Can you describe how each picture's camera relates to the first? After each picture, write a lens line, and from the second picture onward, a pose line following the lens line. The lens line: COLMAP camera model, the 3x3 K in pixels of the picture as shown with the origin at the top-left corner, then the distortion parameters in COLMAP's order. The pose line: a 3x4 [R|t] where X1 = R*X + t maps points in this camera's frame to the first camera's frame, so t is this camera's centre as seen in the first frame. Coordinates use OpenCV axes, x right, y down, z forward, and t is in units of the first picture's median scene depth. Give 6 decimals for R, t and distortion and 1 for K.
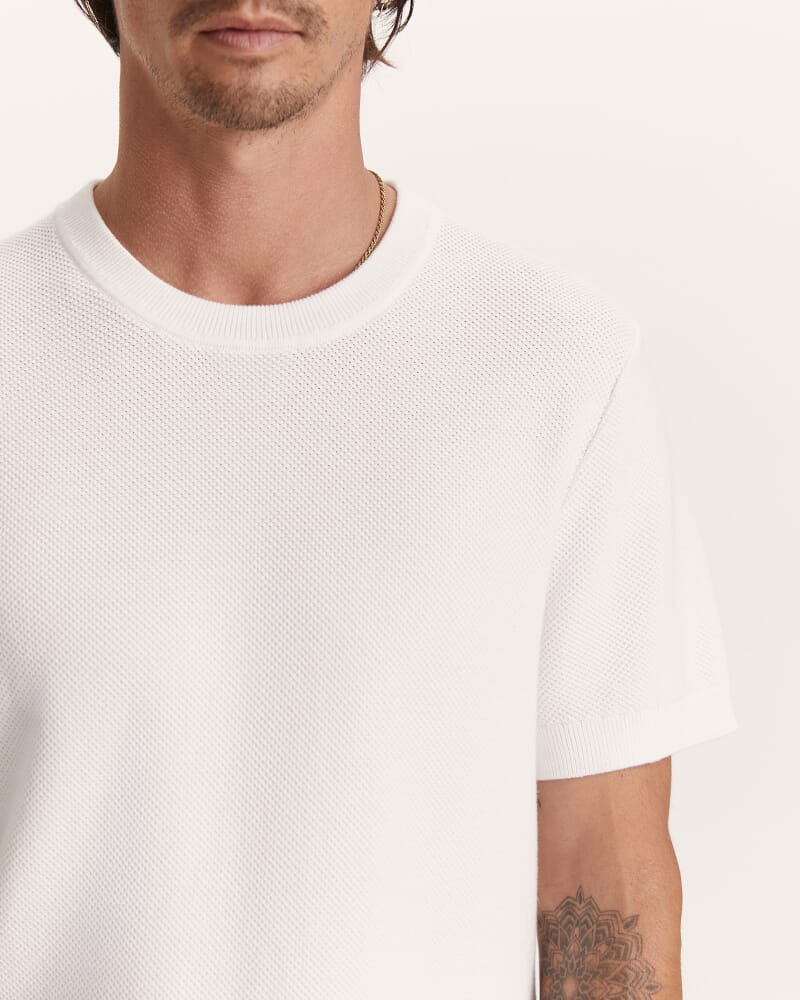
lens RADIAL K [[1959.0, 0, 400.0], [0, 1959.0, 500.0], [0, 0, 1]] dist [0.421212, -3.819107]
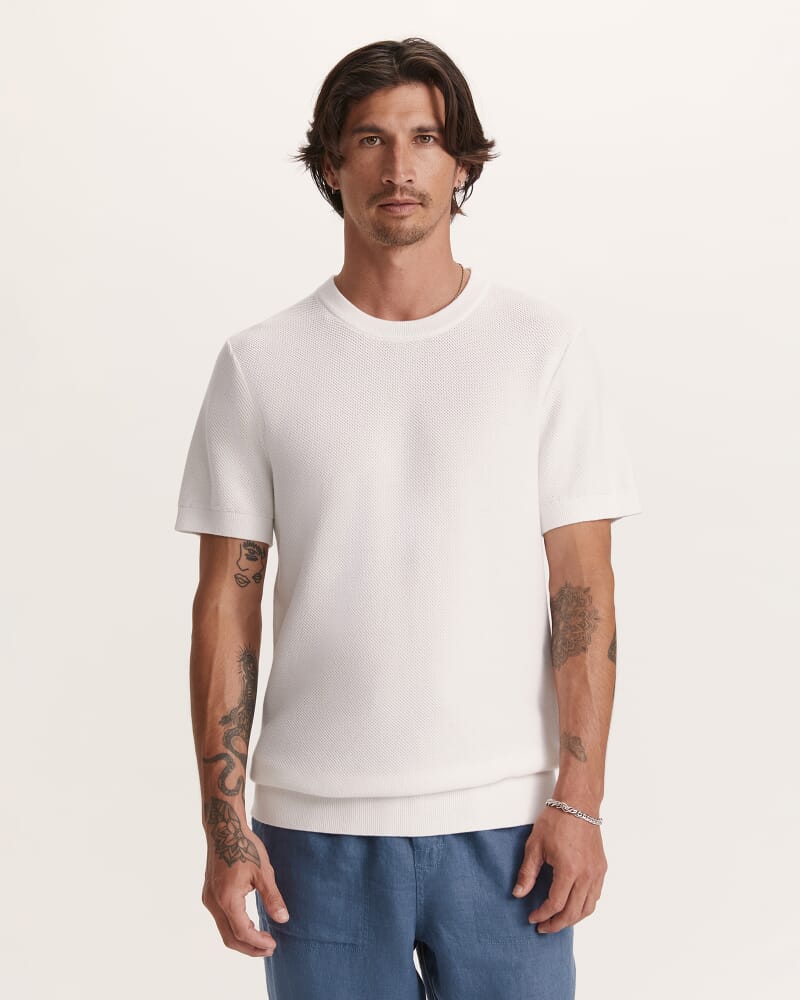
lens RADIAL K [[2798.7, 0, 400.0], [0, 2798.7, 500.0], [0, 0, 1]] dist [0.122939, -0.485680]
pose [[0.995665, -0.047015, -0.080254, 0.165939], [0.036882, 0.991675, -0.123372, 0.493883], [0.085386, 0.119877, 0.989110, -2.130347]]
